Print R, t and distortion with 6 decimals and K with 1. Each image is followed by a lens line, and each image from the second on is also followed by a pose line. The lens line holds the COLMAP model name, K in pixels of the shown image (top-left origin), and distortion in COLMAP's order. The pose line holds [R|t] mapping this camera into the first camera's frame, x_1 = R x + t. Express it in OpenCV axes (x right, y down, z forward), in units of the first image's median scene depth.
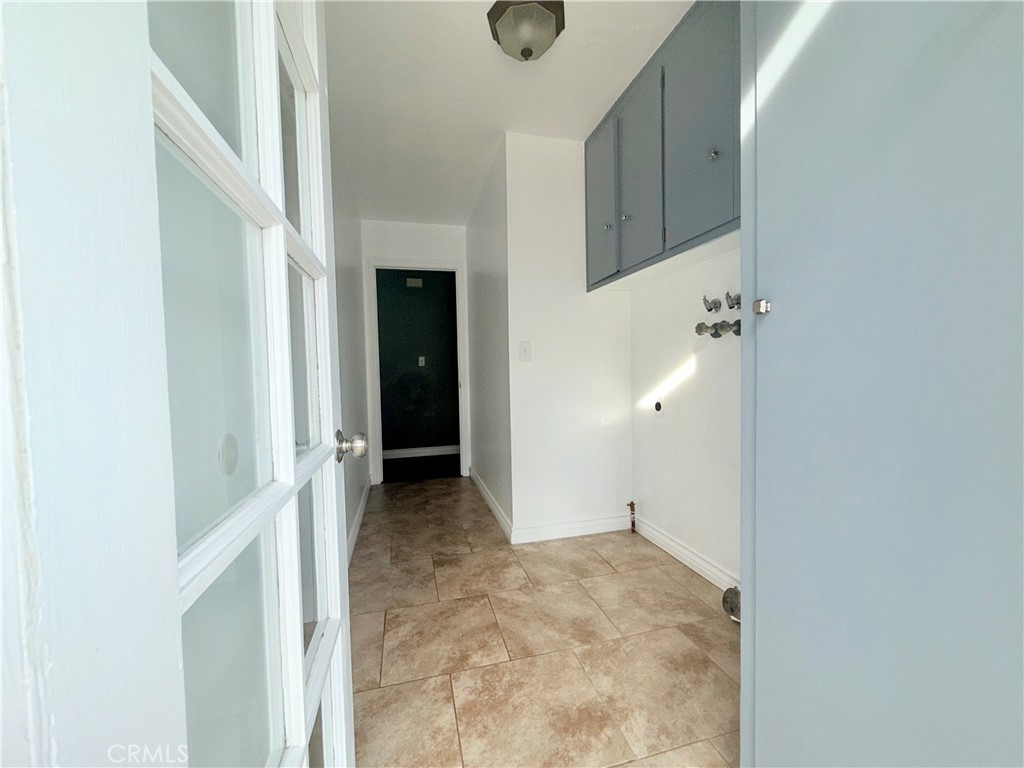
lens RADIAL K [[406.6, 0, 509.5], [0, 406.6, 384.2], [0, 0, 1]] dist [0.000444, -0.000114]
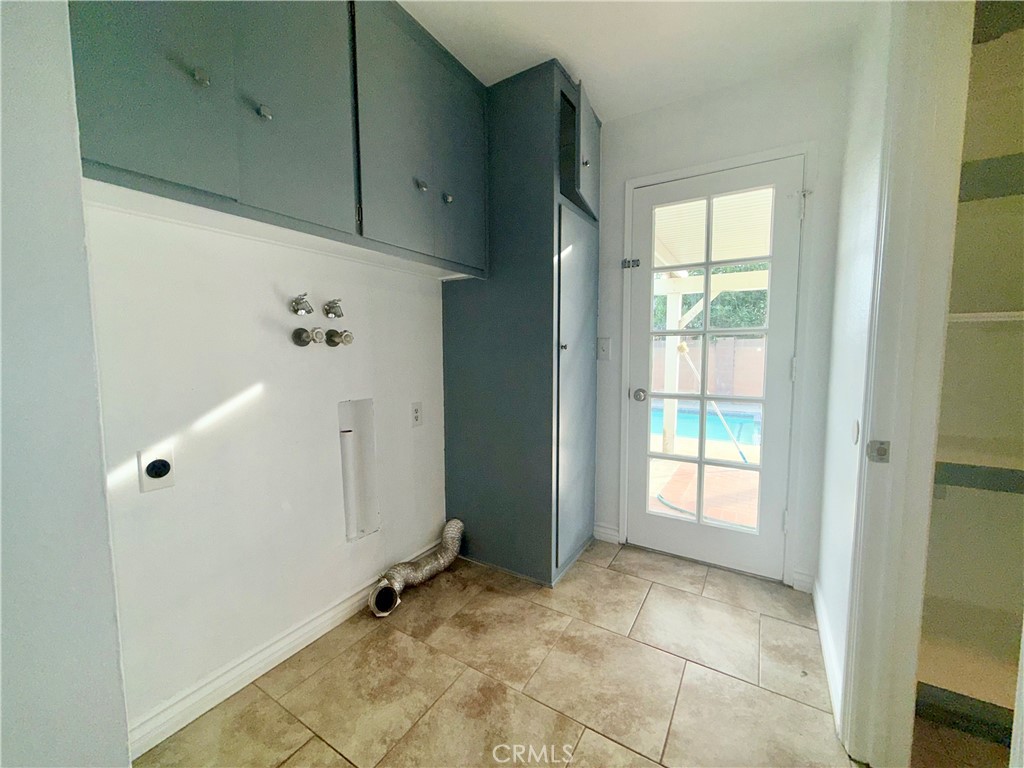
lens RADIAL K [[406.6, 0, 509.5], [0, 406.6, 384.2], [0, 0, 1]] dist [0.000444, -0.000114]
pose [[-0.693269, -0.034131, 0.719870, -0.447211], [0.045246, 0.994846, 0.090742, -0.112521], [-0.719257, 0.095480, -0.688151, 1.537510]]
